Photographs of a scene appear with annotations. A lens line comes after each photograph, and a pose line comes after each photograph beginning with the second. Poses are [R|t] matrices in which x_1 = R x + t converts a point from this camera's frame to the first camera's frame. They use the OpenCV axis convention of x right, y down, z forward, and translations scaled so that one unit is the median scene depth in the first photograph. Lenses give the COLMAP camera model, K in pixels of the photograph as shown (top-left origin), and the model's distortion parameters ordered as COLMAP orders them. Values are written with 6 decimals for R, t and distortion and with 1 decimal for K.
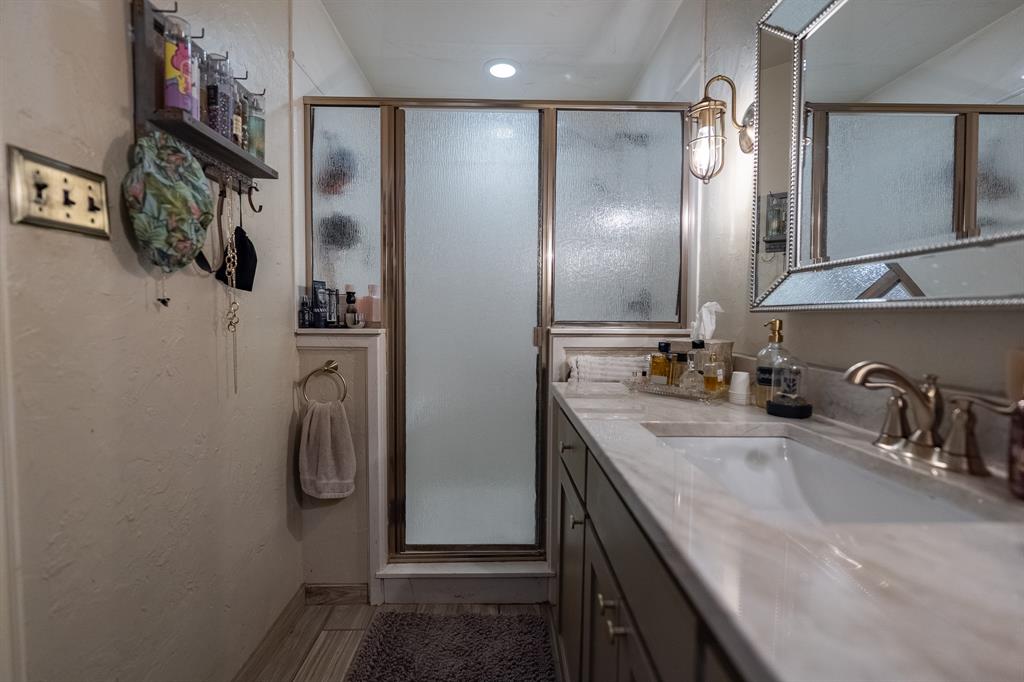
lens RADIAL K [[413.1, 0, 513.8], [0, 413.1, 338.0], [0, 0, 1]] dist [-0.000407, -0.000003]
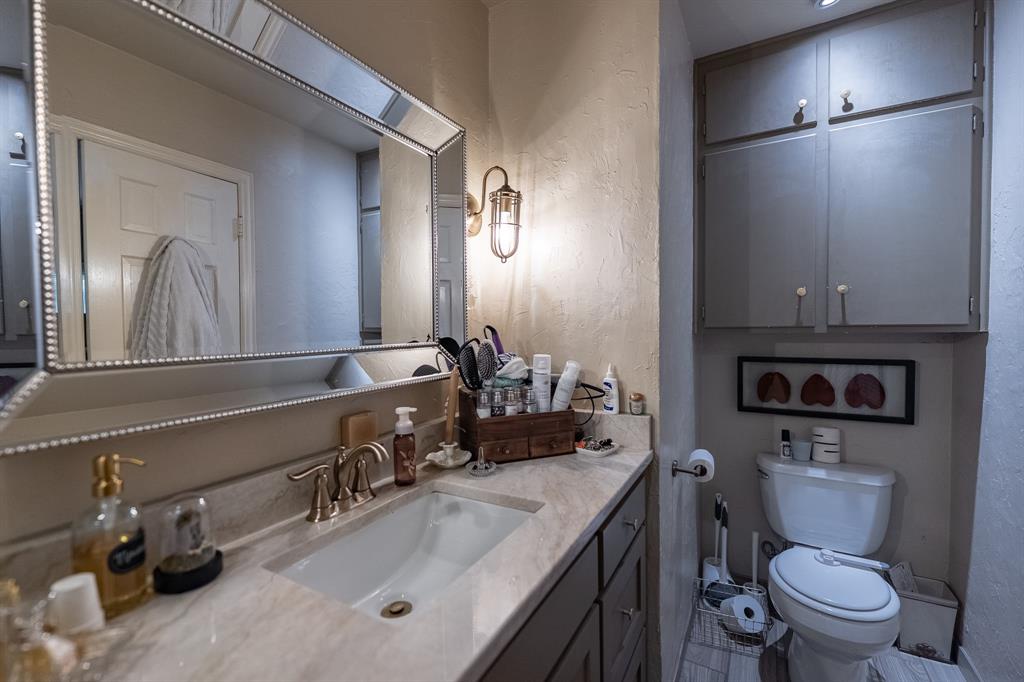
lens RADIAL K [[413.1, 0, 513.8], [0, 413.1, 338.0], [0, 0, 1]] dist [-0.000407, -0.000003]
pose [[-0.845865, -0.010625, 0.533291, -0.231197], [0.016395, 0.998811, 0.045904, -0.333899], [-0.533145, 0.047572, -0.844685, 2.031812]]
